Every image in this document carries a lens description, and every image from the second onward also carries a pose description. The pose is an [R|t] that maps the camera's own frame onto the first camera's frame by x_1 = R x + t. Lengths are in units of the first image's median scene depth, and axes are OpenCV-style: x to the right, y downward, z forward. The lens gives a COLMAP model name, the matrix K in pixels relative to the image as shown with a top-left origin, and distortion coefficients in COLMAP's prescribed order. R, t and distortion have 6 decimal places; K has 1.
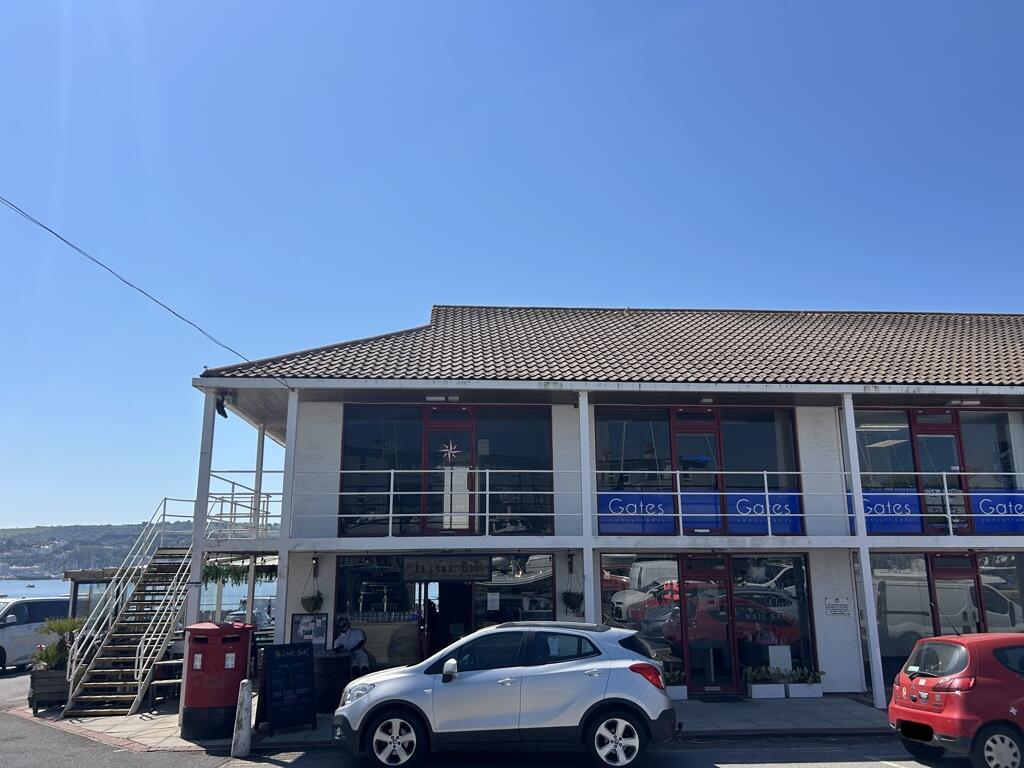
lens RADIAL K [[779.8, 0, 508.8], [0, 779.8, 383.8], [0, 0, 1]] dist [0.048445, -0.036468]
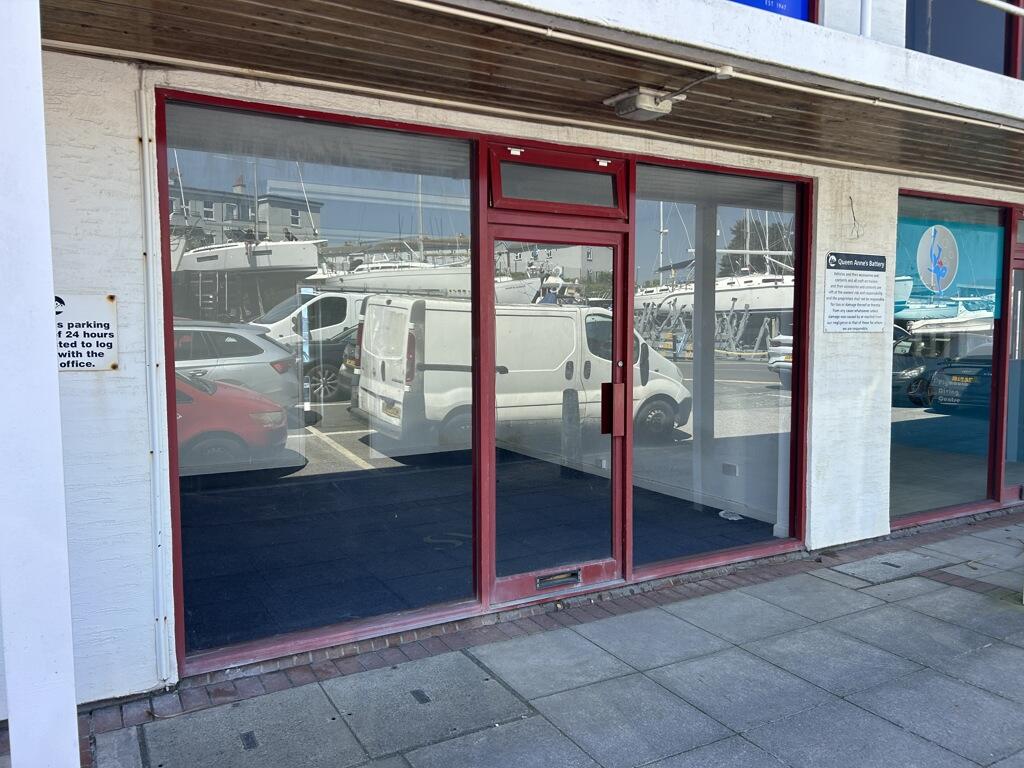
lens RADIAL K [[779.8, 0, 512.8], [0, 779.8, 384.8], [0, 0, 1]] dist [0.048445, -0.036468]
pose [[0.906046, -0.028669, 0.422206, 0.332833], [-0.094204, 0.959003, 0.267279, 0.172604], [-0.412560, -0.281941, 0.866201, 0.580066]]
